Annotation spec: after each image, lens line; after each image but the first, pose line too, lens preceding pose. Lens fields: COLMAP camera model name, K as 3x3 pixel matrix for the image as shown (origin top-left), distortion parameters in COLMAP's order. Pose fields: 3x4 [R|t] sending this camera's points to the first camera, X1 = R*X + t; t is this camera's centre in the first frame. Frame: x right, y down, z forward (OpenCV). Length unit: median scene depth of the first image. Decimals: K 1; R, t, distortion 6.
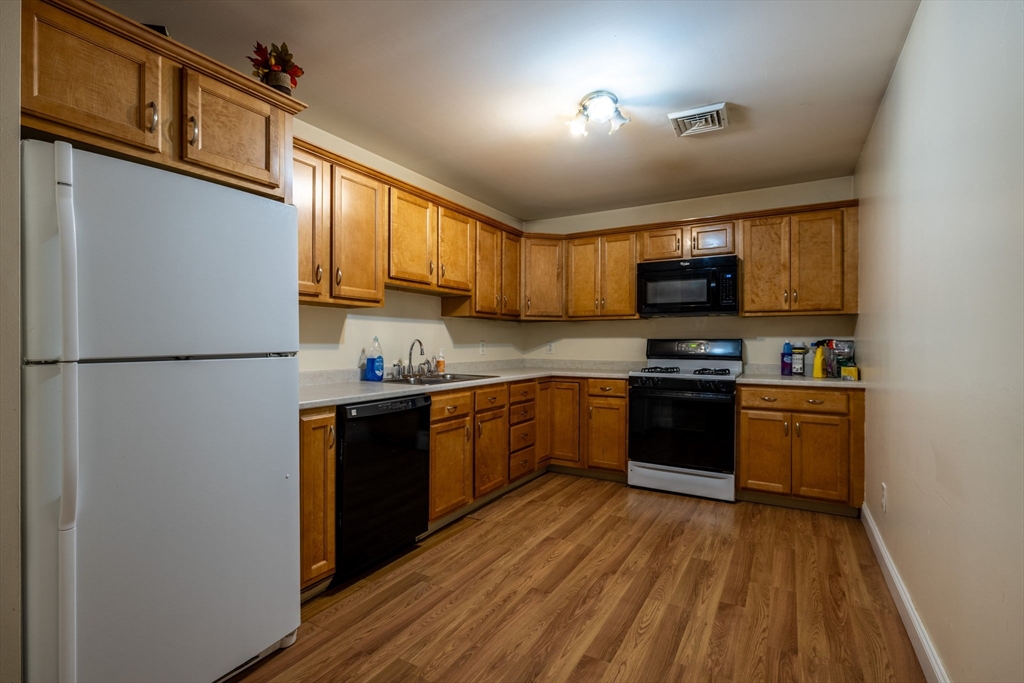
lens RADIAL K [[476.0, 0, 513.4], [0, 476.0, 337.8], [0, 0, 1]] dist [-0.000360, -0.000502]
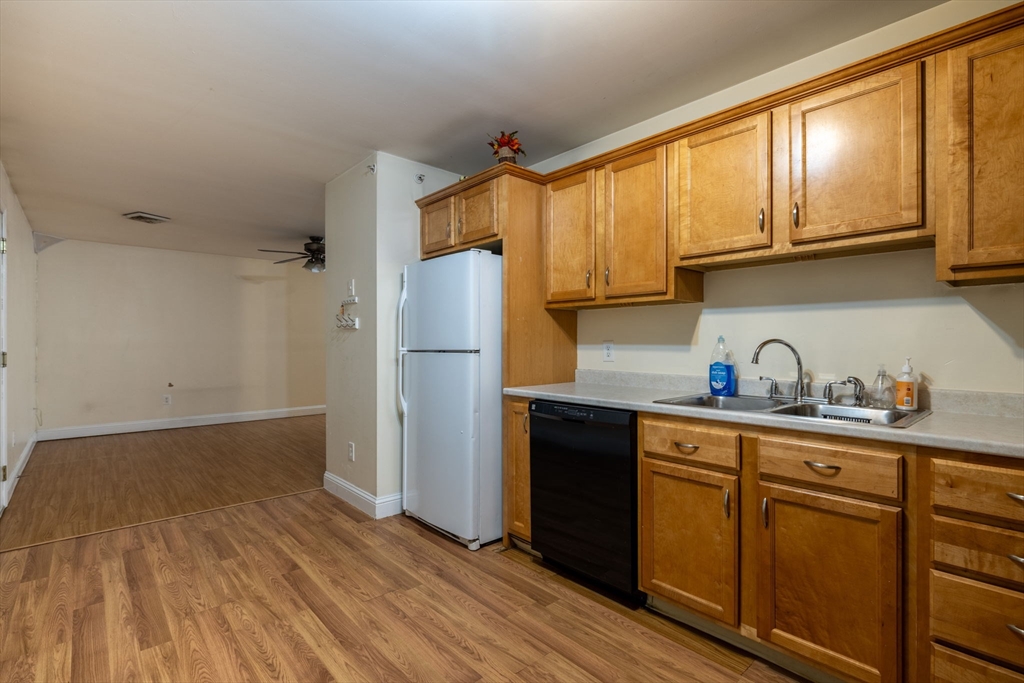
lens RADIAL K [[484.2, 0, 502.8], [0, 484.2, 341.3], [0, 0, 1]] dist [-0.002556, -0.000460]
pose [[-0.320489, -0.008067, -0.947218, 0.482793], [0.005032, 0.999935, -0.010218, 0.010738], [0.947239, -0.008041, -0.320428, 0.832163]]
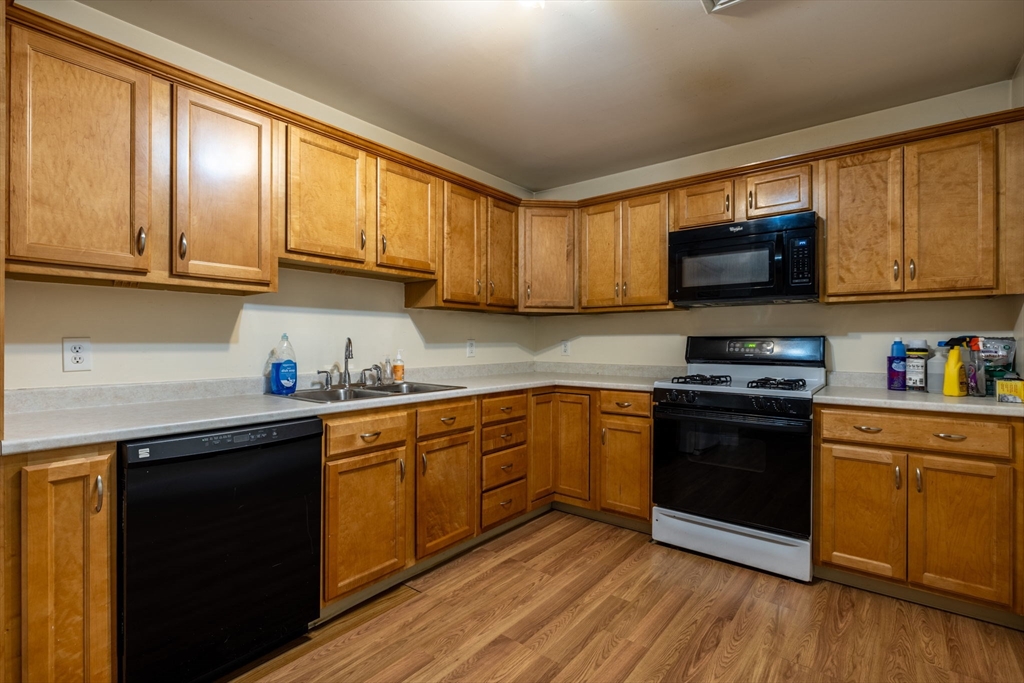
lens RADIAL K [[476.0, 0, 513.4], [0, 476.0, 337.8], [0, 0, 1]] dist [-0.000360, -0.000502]
pose [[0.989429, -0.002508, -0.144995, 0.153623], [0.002852, 0.999994, 0.002168, 0.002914], [0.144989, -0.002559, 0.989430, 0.289333]]
